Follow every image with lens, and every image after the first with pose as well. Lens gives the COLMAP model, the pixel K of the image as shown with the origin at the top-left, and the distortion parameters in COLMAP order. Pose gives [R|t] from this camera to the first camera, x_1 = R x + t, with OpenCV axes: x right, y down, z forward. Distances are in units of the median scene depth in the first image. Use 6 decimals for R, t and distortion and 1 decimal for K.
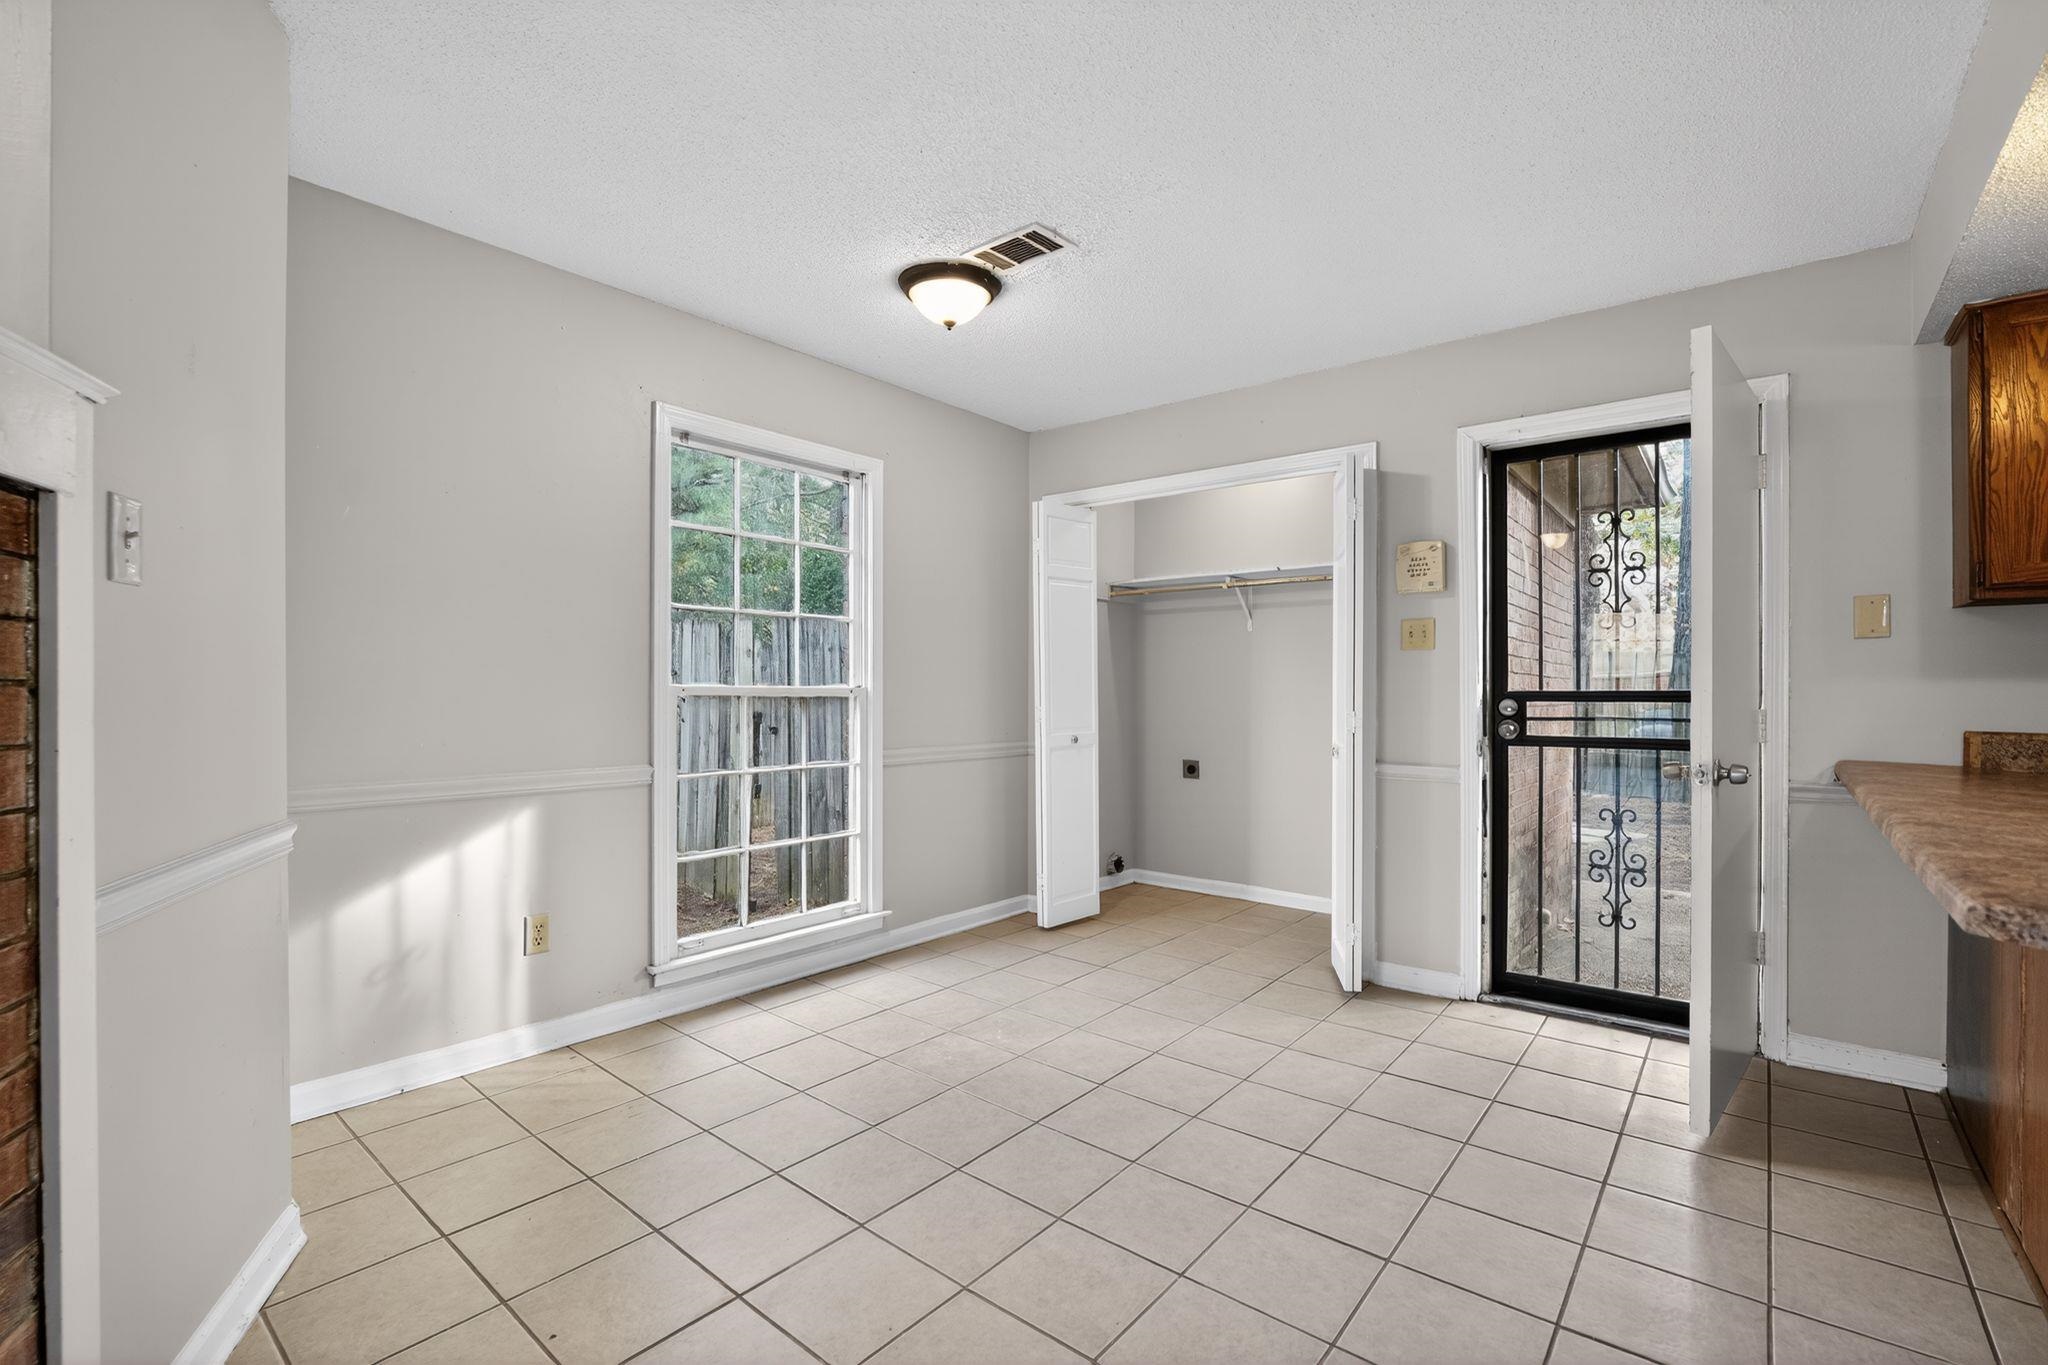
lens RADIAL K [[908.3, 0, 1018.3], [0, 908.3, 694.7], [0, 0, 1]] dist [-0.012571, 0.000054]
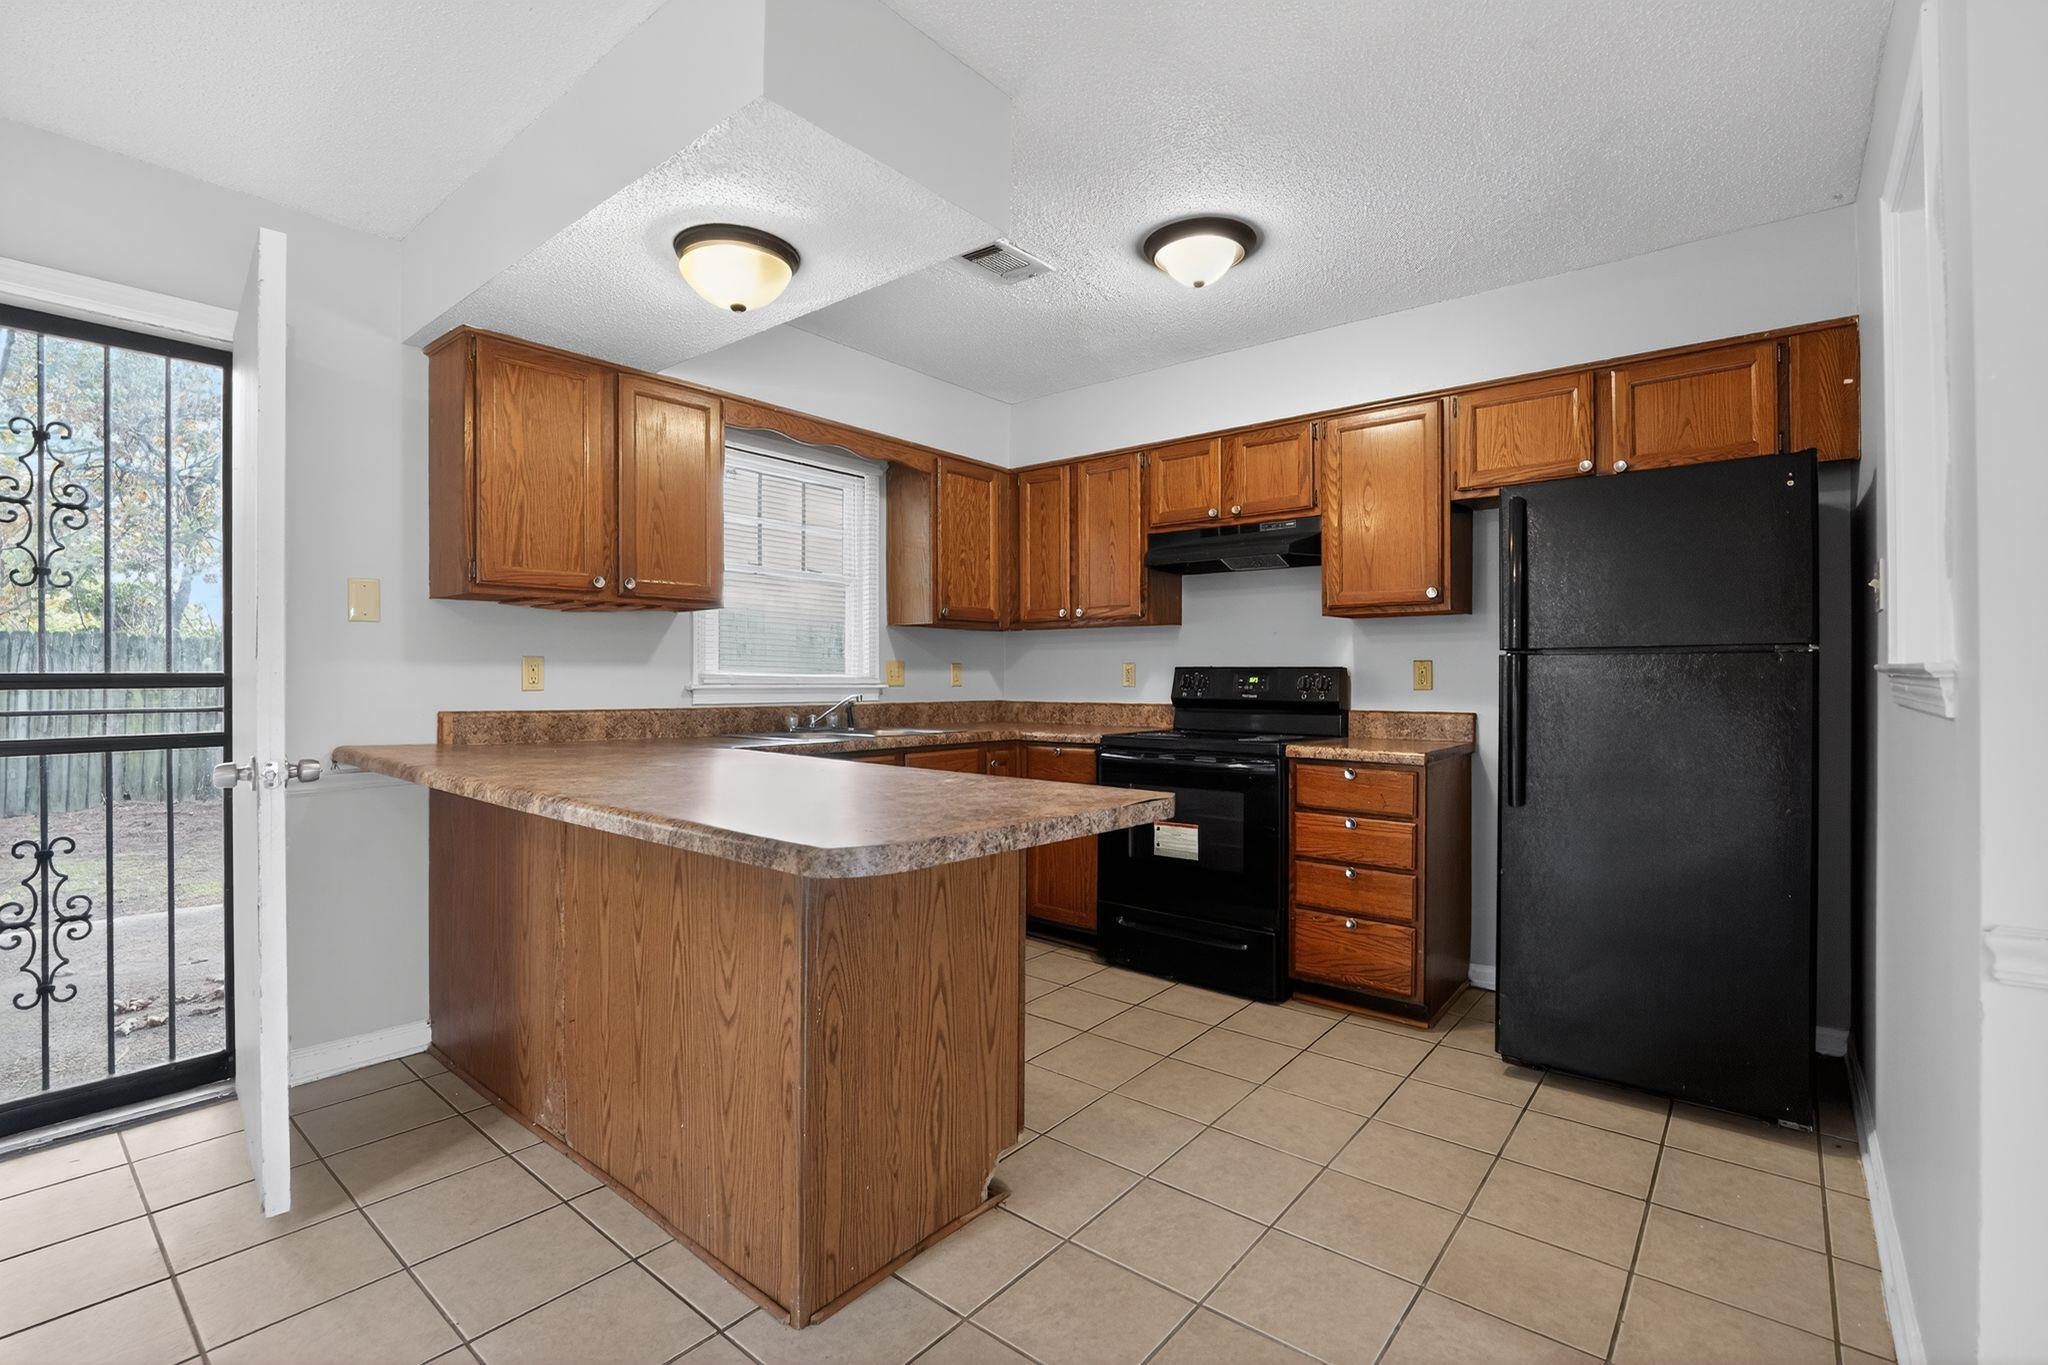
lens RADIAL K [[913.8, 0, 1024.0], [0, 913.8, 682.5], [0, 0, 1]] dist [0.000822, -0.012014]
pose [[0.000544, -0.005774, 0.999983, -0.043786], [0.002187, 0.999981, 0.005773, 0.000246], [-0.999997, 0.002183, 0.000556, 0.213094]]
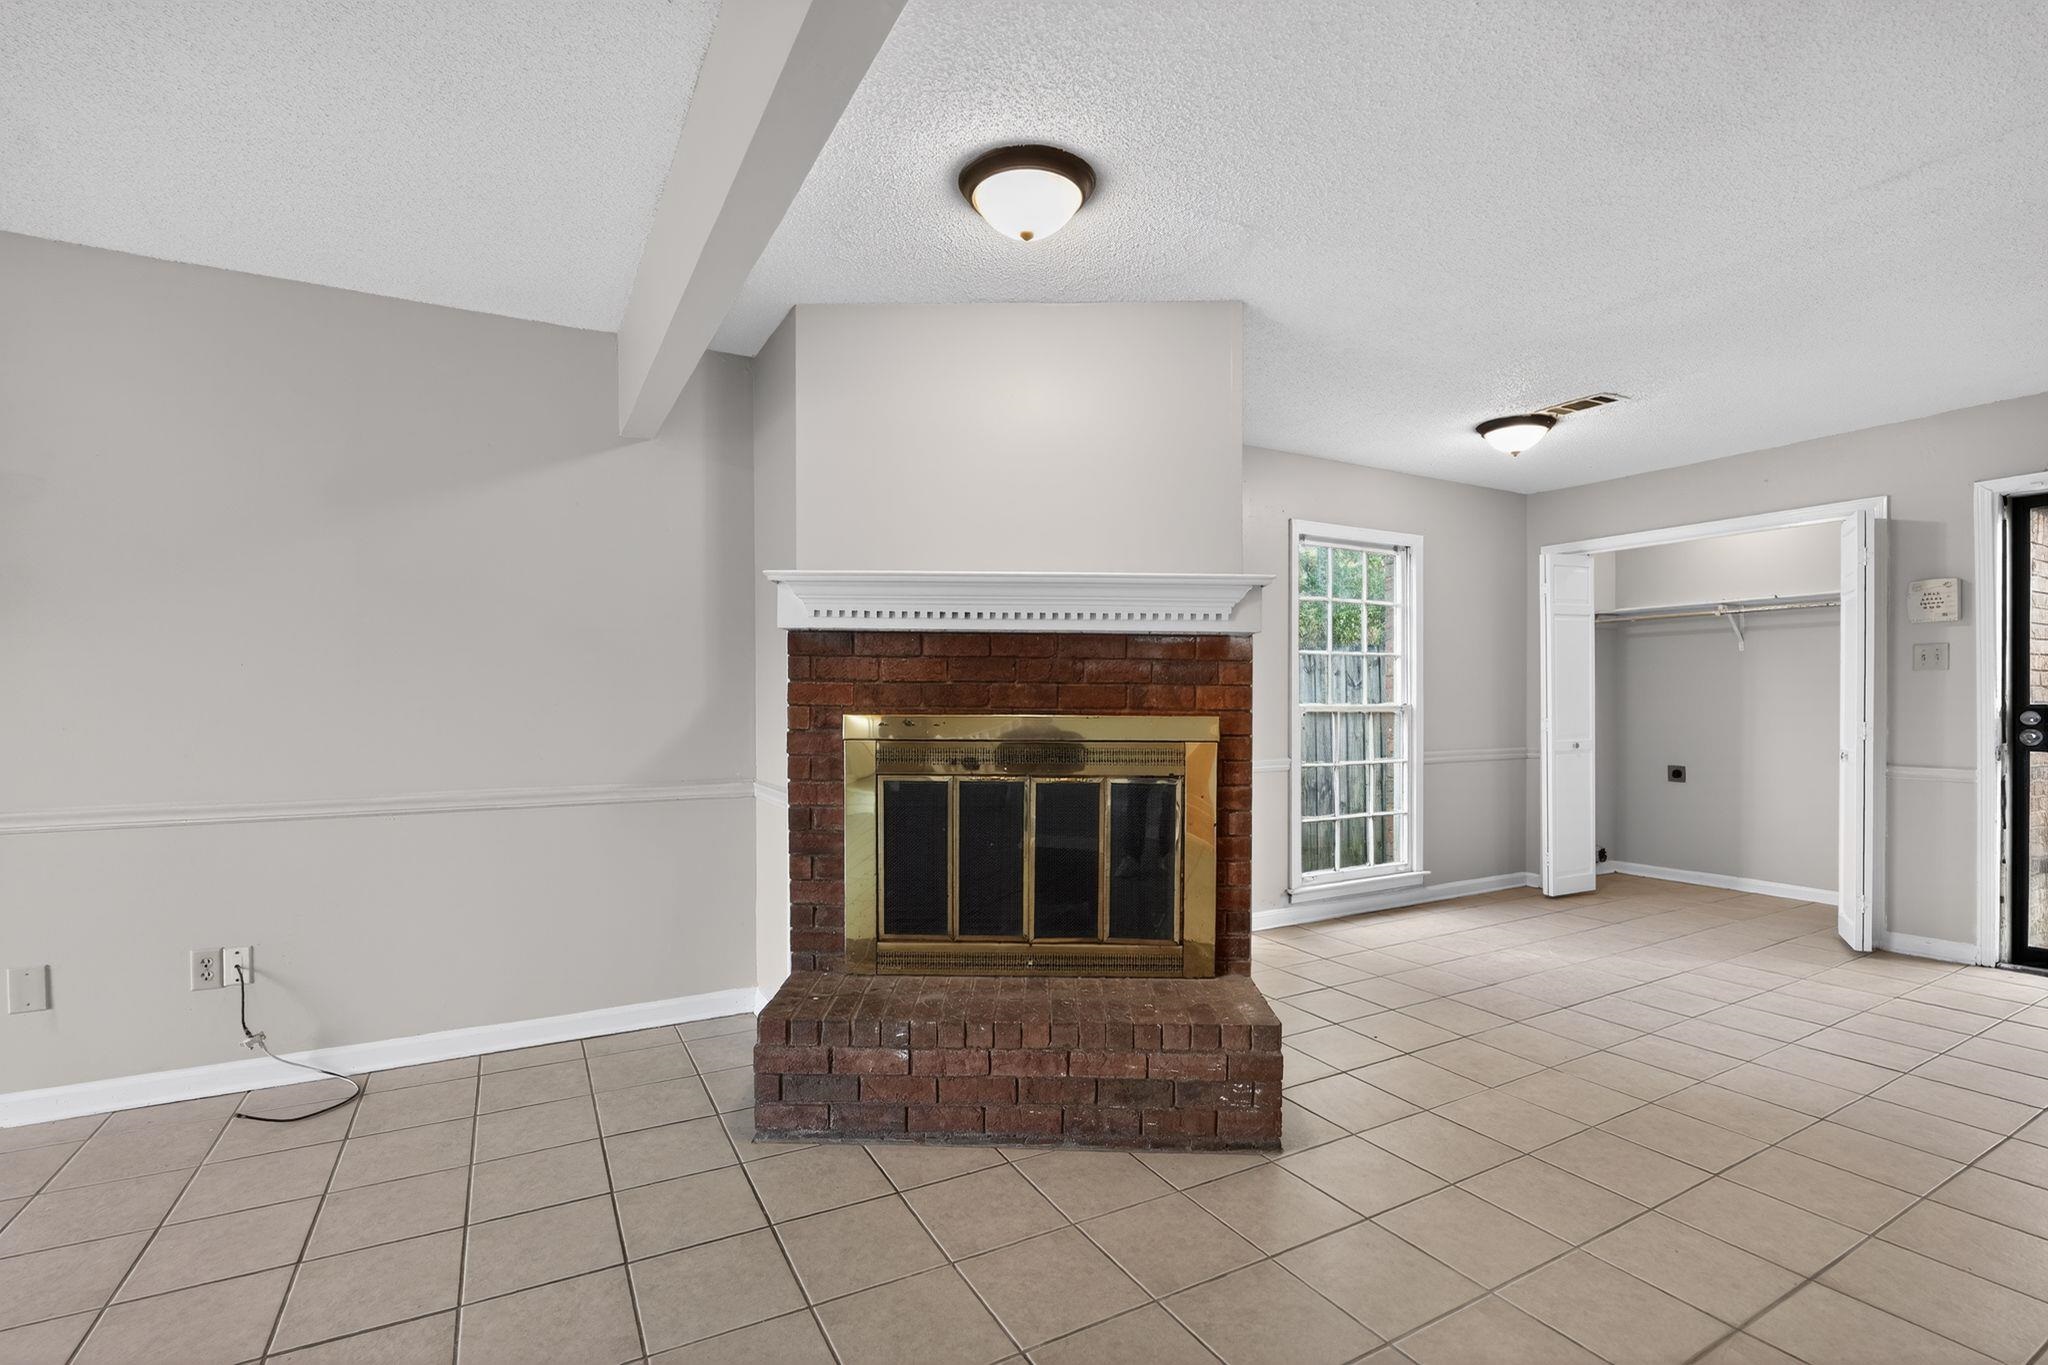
lens RADIAL K [[914.4, 0, 1014.7], [0, 914.4, 714.3], [0, 0, 1]] dist [-0.018177, 0.000906]
pose [[0.927436, -0.003636, -0.373964, -0.237268], [0.006311, 0.999963, 0.005929, -0.006285], [0.373929, -0.007858, 0.927424, -0.549389]]
